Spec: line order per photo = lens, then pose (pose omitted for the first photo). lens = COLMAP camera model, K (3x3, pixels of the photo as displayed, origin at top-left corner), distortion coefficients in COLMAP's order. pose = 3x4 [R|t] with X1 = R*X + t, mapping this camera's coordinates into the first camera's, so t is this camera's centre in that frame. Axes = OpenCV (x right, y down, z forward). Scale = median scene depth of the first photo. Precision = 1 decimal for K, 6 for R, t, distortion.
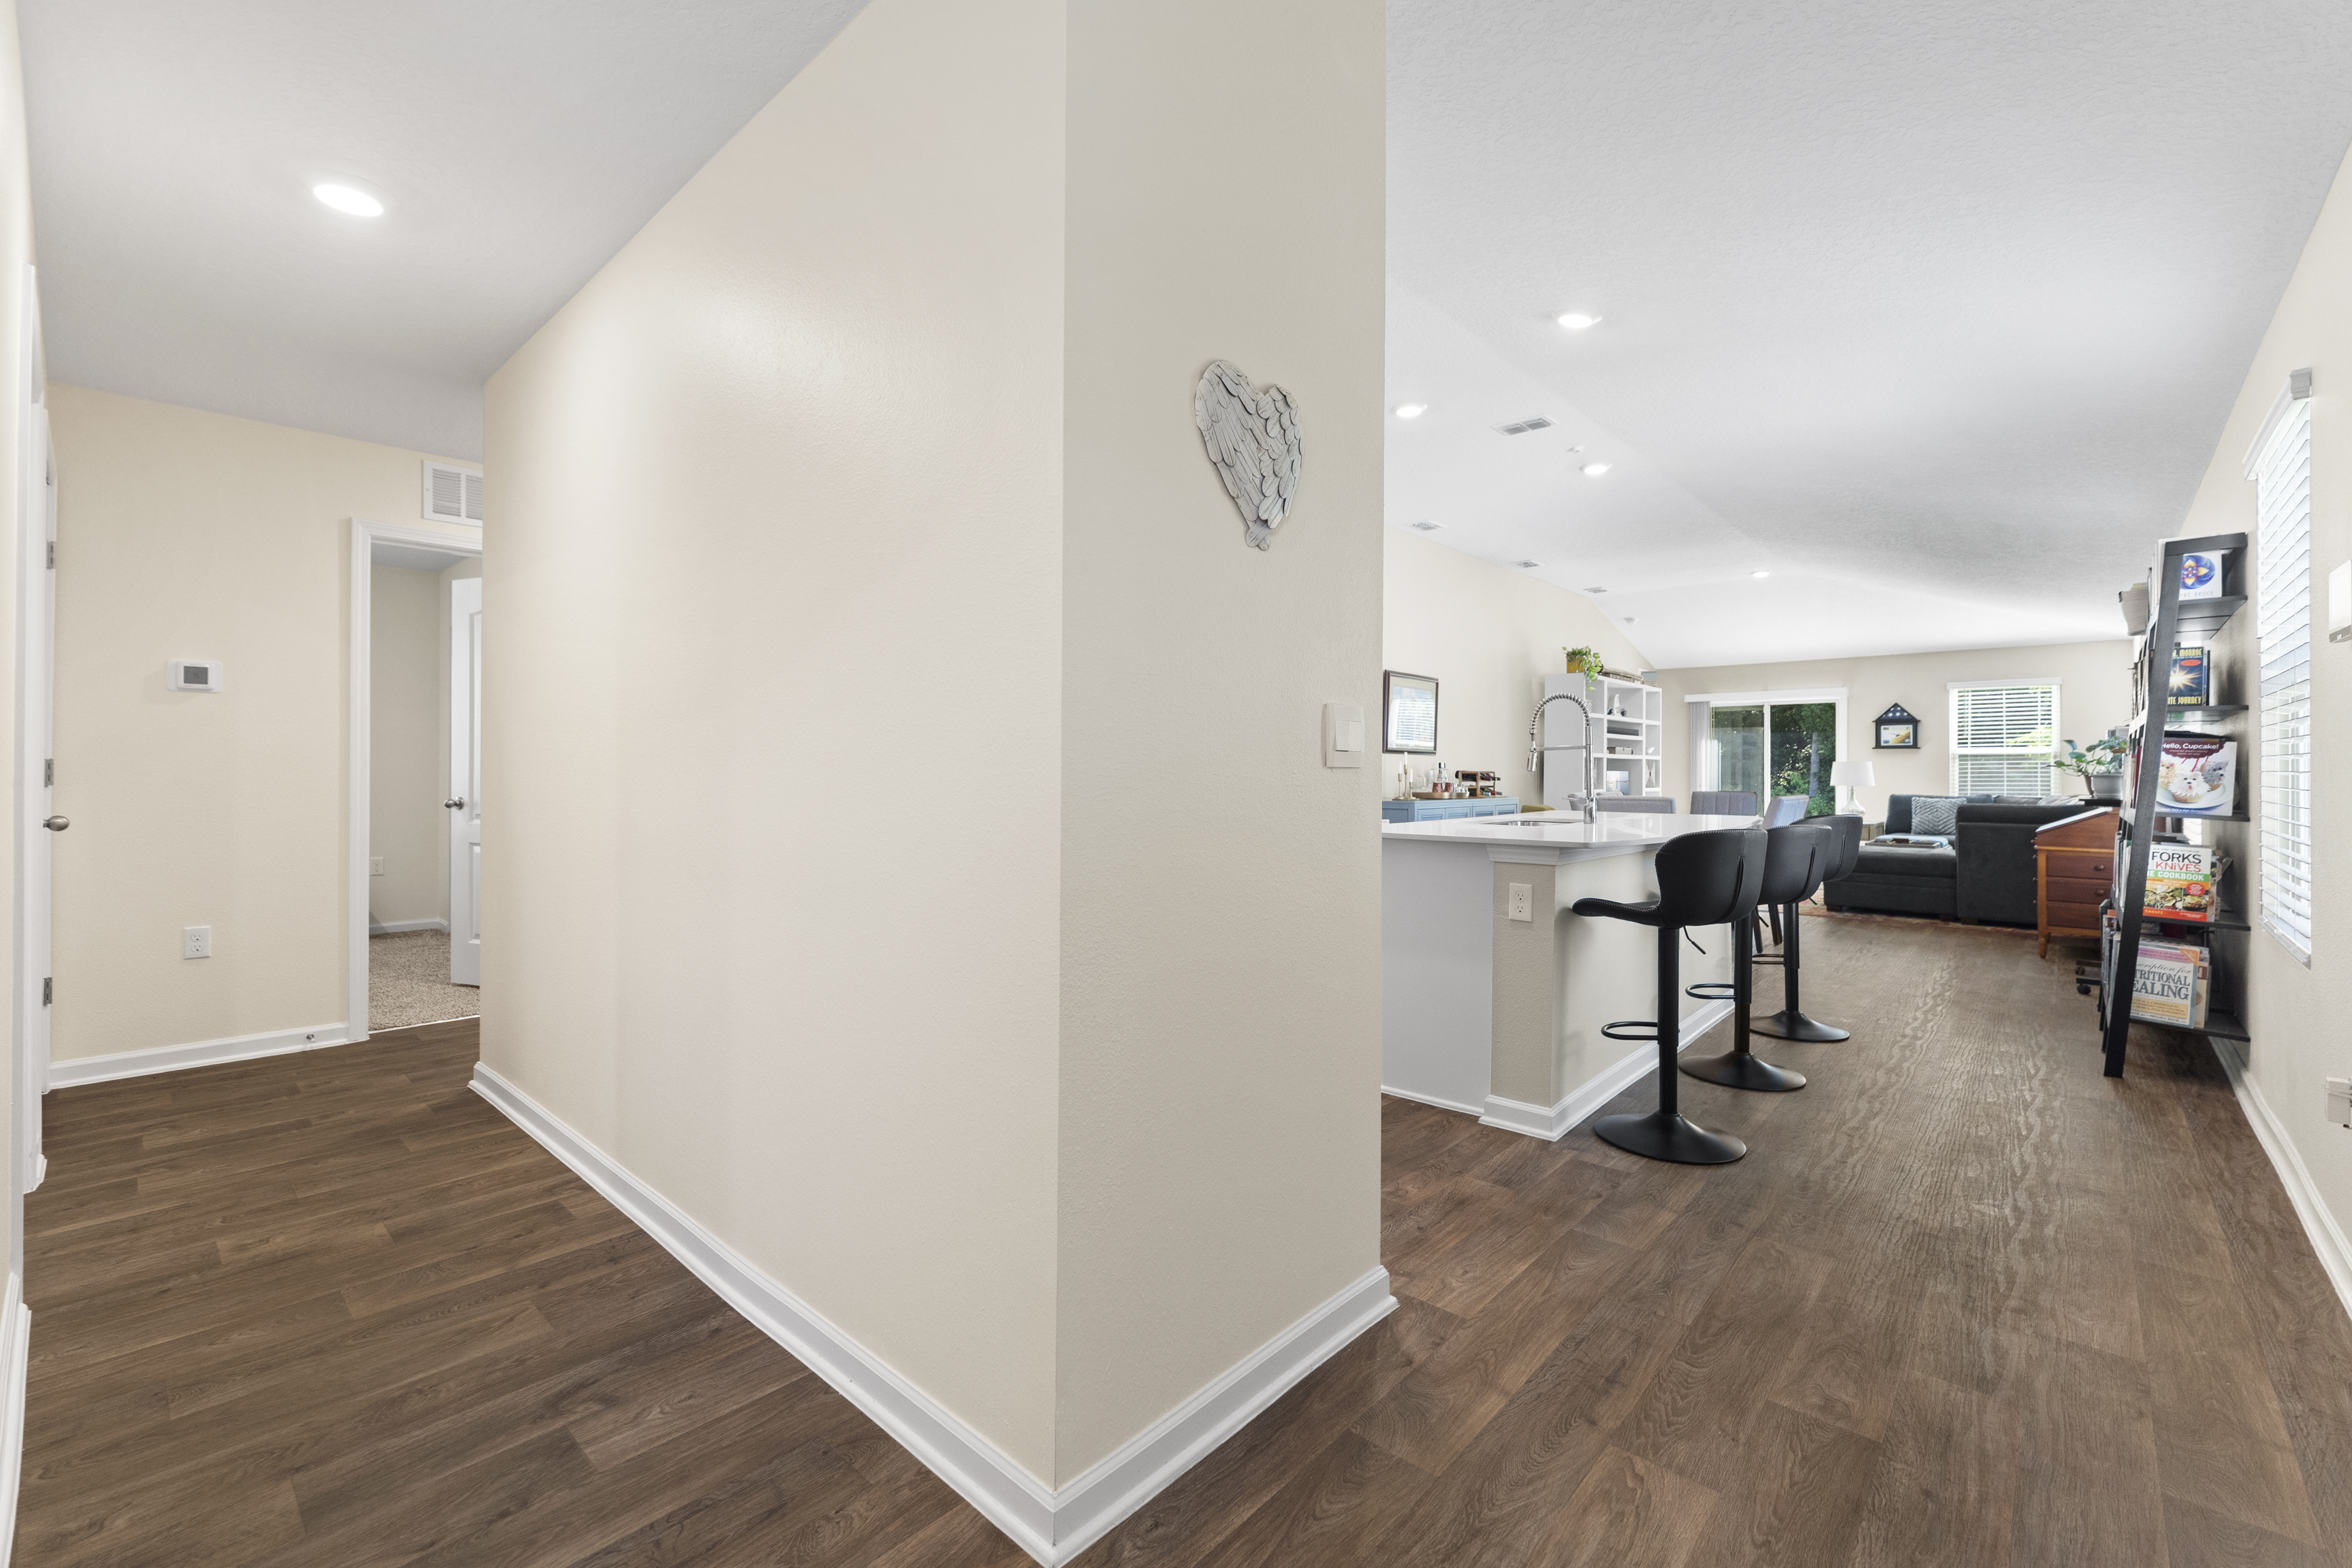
lens RADIAL K [[964.8, 0, 1162.0], [0, 964.8, 770.7], [0, 0, 1]] dist [-0.001201, -0.001352]
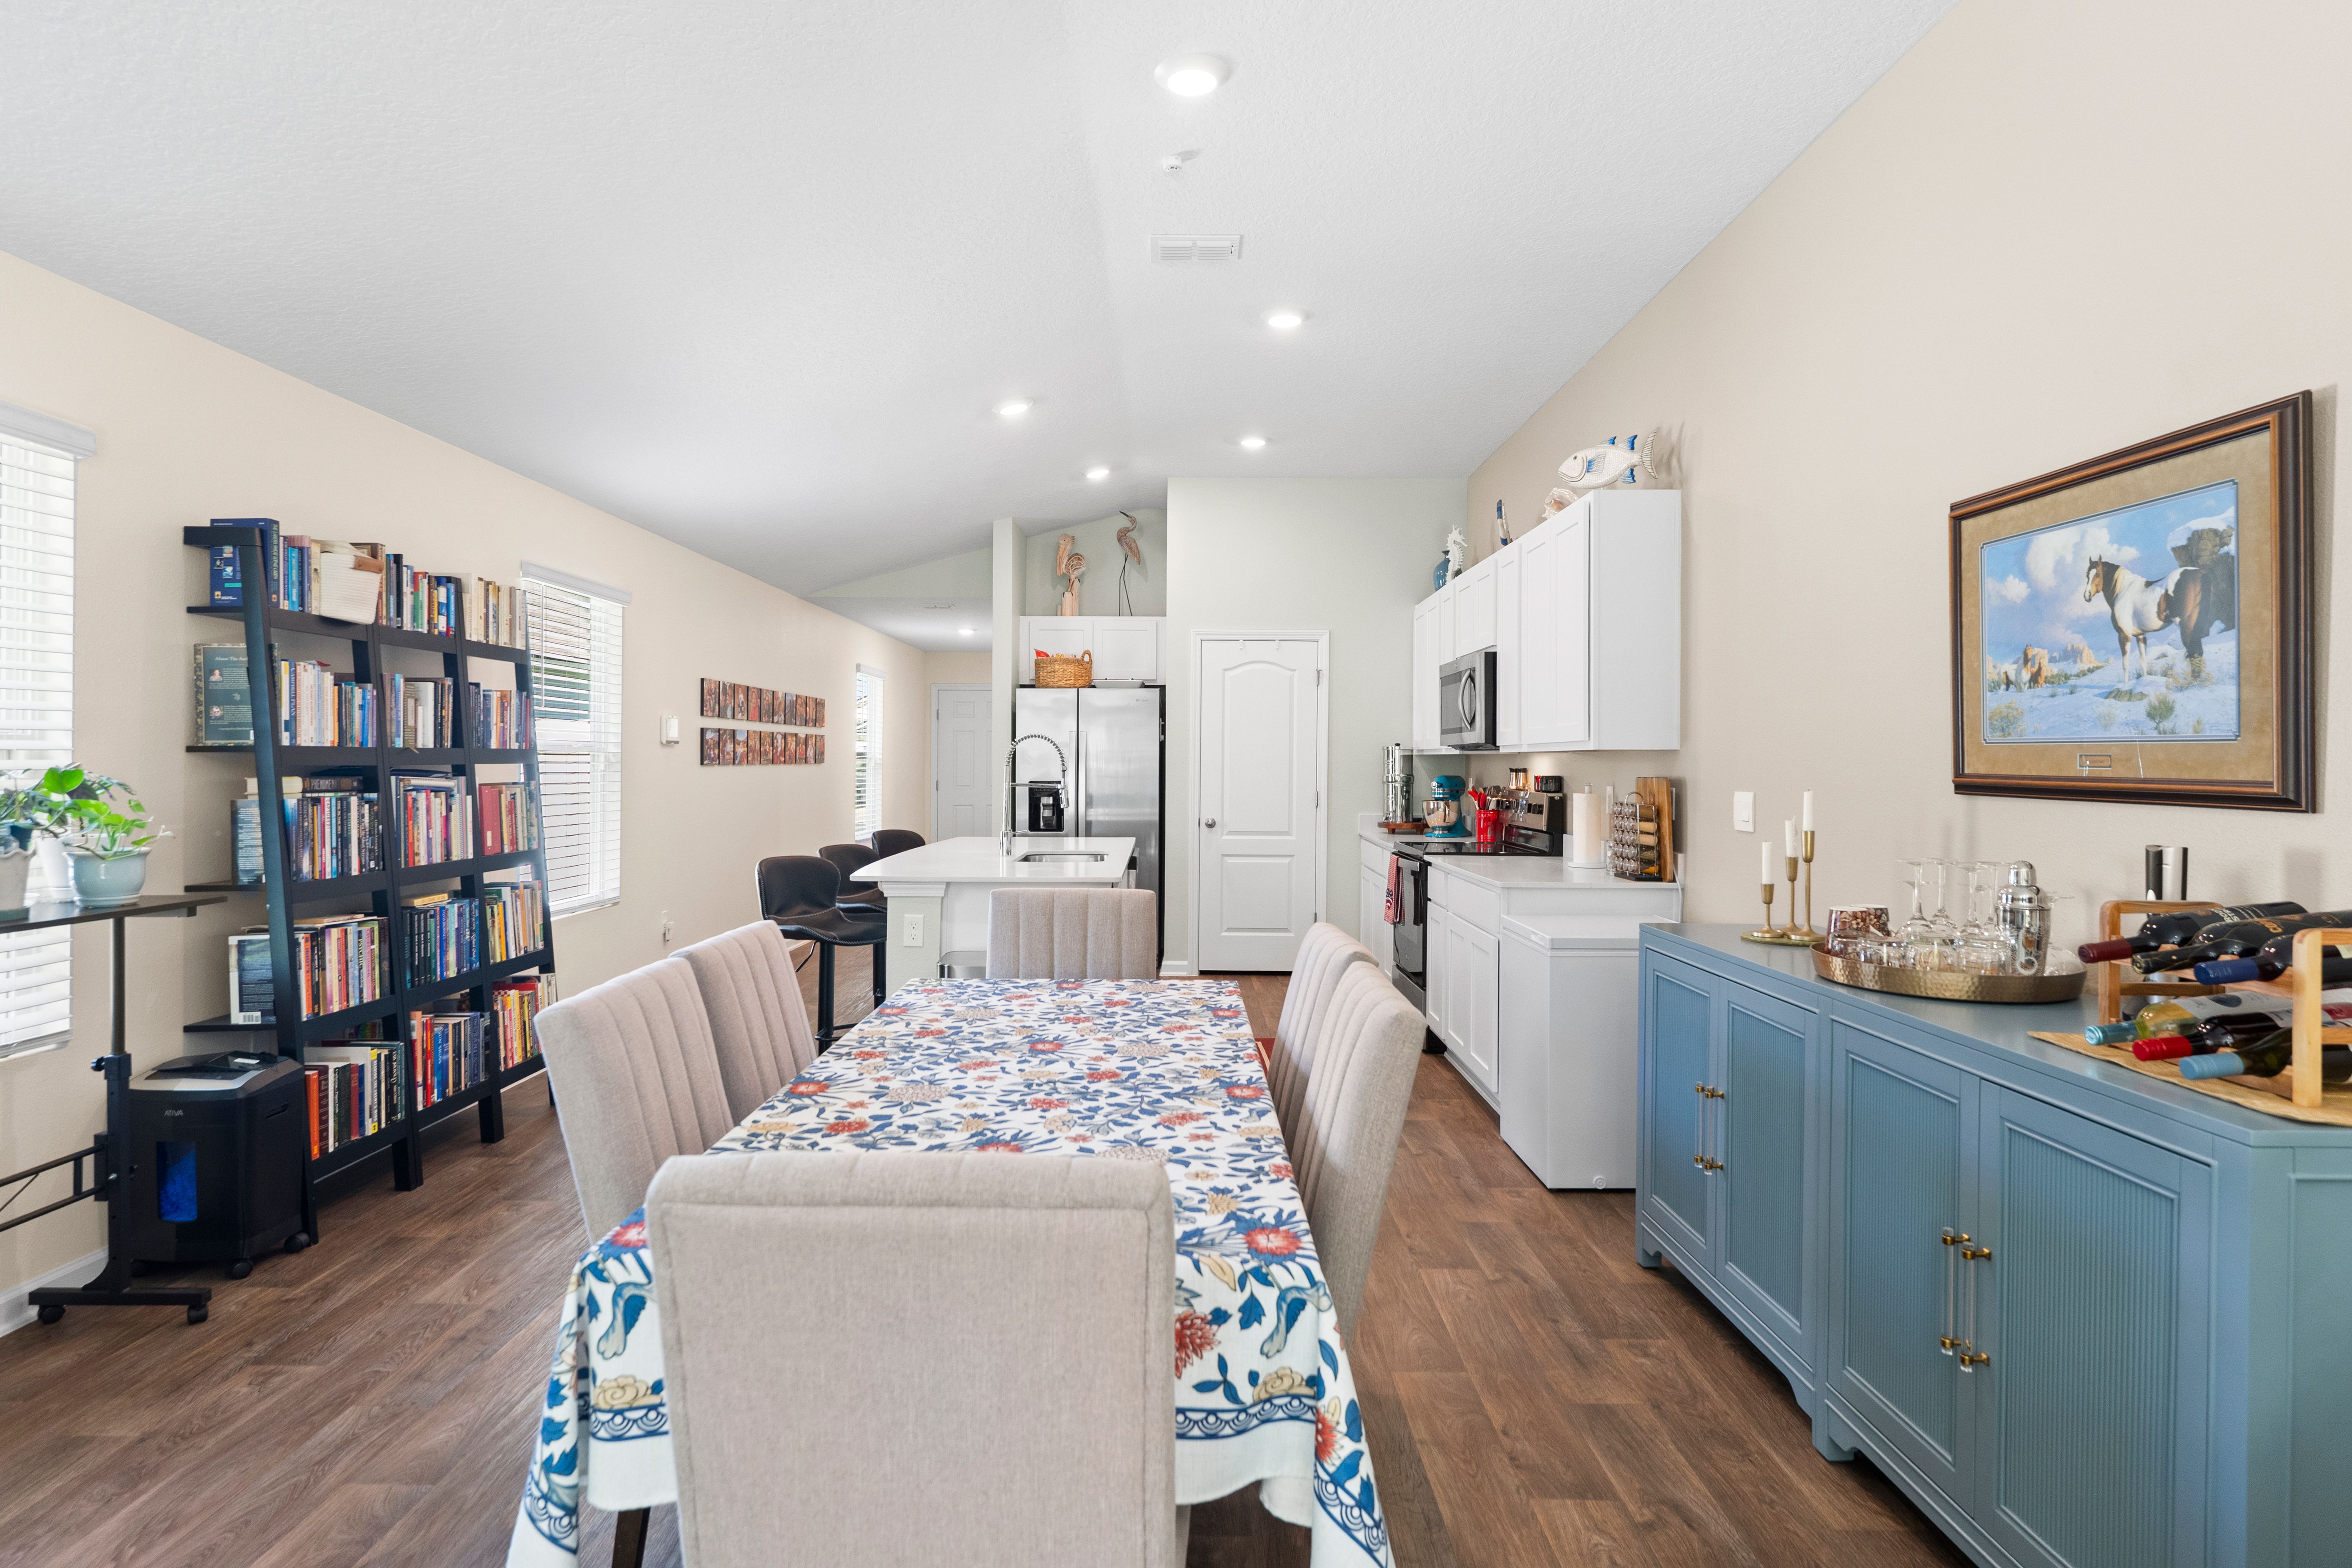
lens RADIAL K [[1261.3, 0, 1147.4], [0, 1261.3, 776.1], [0, 0, 1]] dist [0.000034, 0.002879]
pose [[-0.737807, 0.000680, -0.675011, 0.476028], [-0.008284, 0.999915, 0.010062, -0.018243], [0.674960, 0.013016, -0.737739, 0.805020]]
